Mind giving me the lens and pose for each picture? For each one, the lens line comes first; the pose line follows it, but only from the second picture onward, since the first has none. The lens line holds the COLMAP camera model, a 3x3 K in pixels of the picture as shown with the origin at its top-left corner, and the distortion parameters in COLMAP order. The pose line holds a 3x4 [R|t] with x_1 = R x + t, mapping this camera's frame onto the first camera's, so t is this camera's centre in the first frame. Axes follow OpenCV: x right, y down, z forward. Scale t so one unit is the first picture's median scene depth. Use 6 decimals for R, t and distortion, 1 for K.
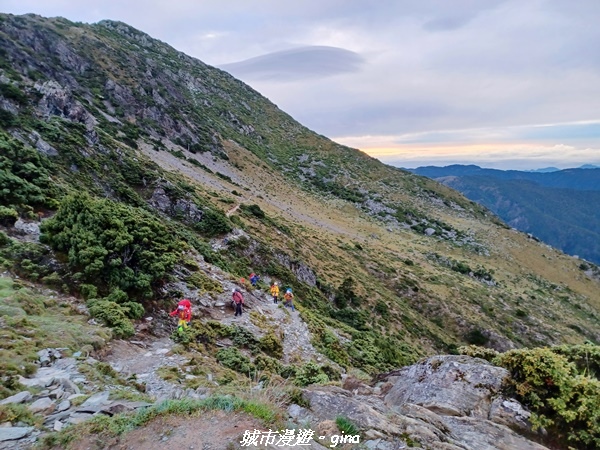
lens RADIAL K [[432.3, 0, 300.0], [0, 432.3, 225.0], [0, 0, 1]] dist [0.003391, 0.002029]
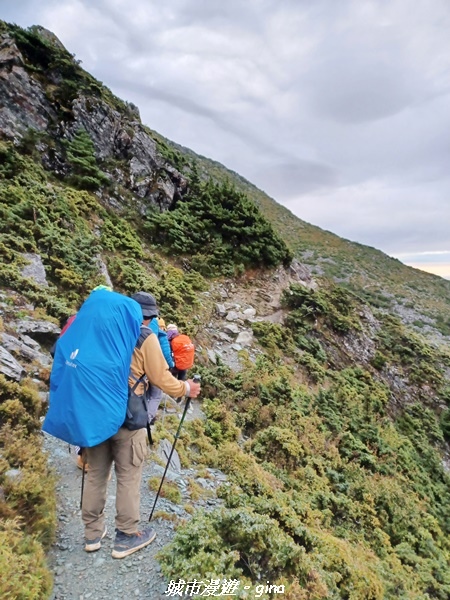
lens RADIAL K [[432.3, 0, 225.0], [0, 432.3, 300.0], [0, 0, 1]] dist [0.003391, 0.002029]
pose [[0.991076, 0.033451, -0.129031, -0.059134], [-0.045496, 0.994759, -0.091563, 0.022298], [0.125292, 0.096617, 0.987404, 0.270659]]
